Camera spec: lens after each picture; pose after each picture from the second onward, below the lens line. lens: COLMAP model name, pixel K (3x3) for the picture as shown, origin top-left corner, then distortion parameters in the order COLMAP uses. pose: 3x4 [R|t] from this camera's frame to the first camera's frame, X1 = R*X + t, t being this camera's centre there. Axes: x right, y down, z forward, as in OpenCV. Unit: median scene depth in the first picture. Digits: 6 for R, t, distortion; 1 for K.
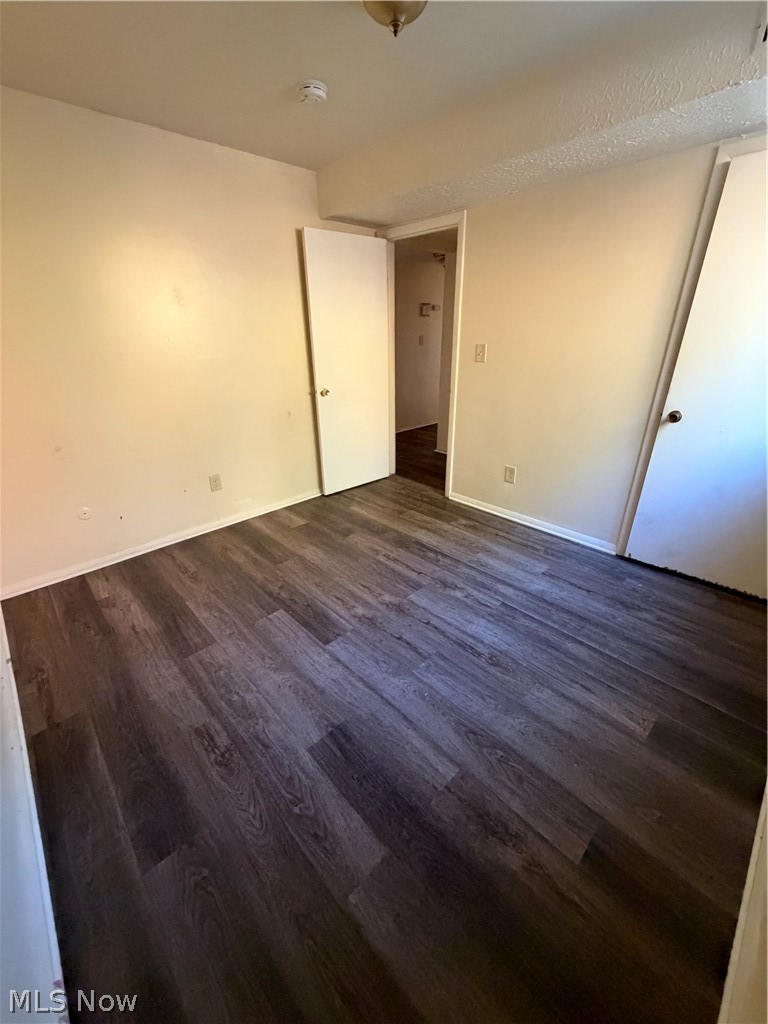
lens RADIAL K [[408.7, 0, 379.8], [0, 408.7, 511.6], [0, 0, 1]] dist [-0.002343, -0.000264]
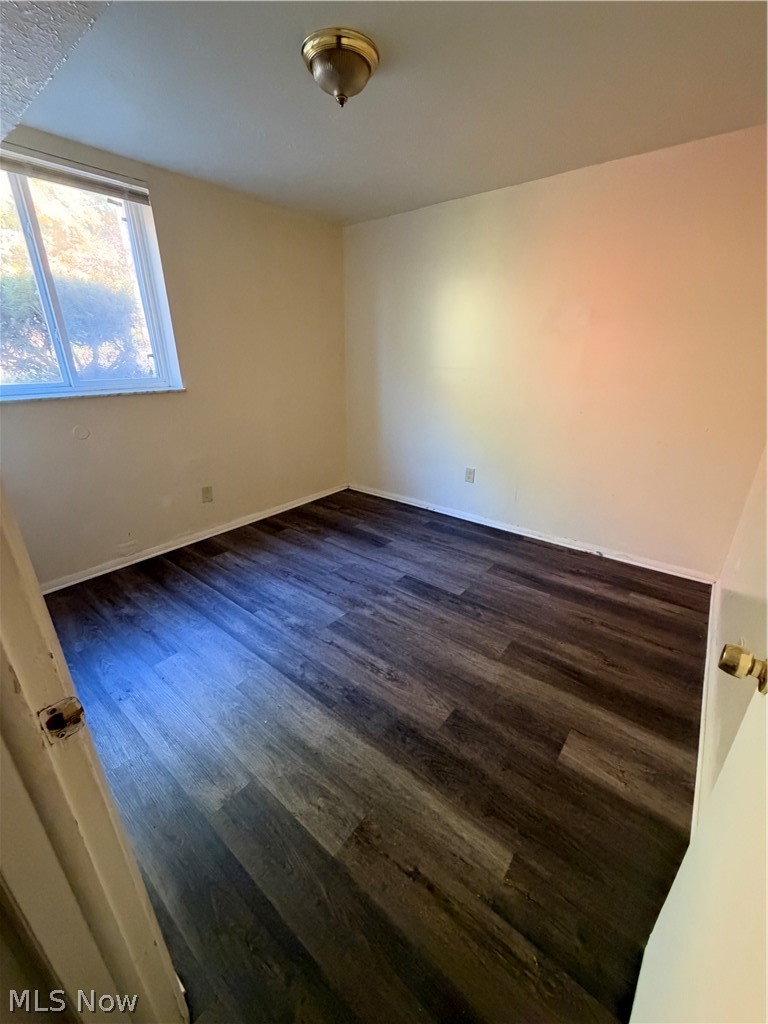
lens RADIAL K [[408.7, 0, 379.8], [0, 408.7, 511.6], [0, 0, 1]] dist [-0.002343, -0.000264]
pose [[-0.990894, 0.059780, -0.120647, 0.098380], [-0.045078, 0.697040, 0.715614, -0.737785], [0.126875, 0.714536, -0.687998, 1.641604]]
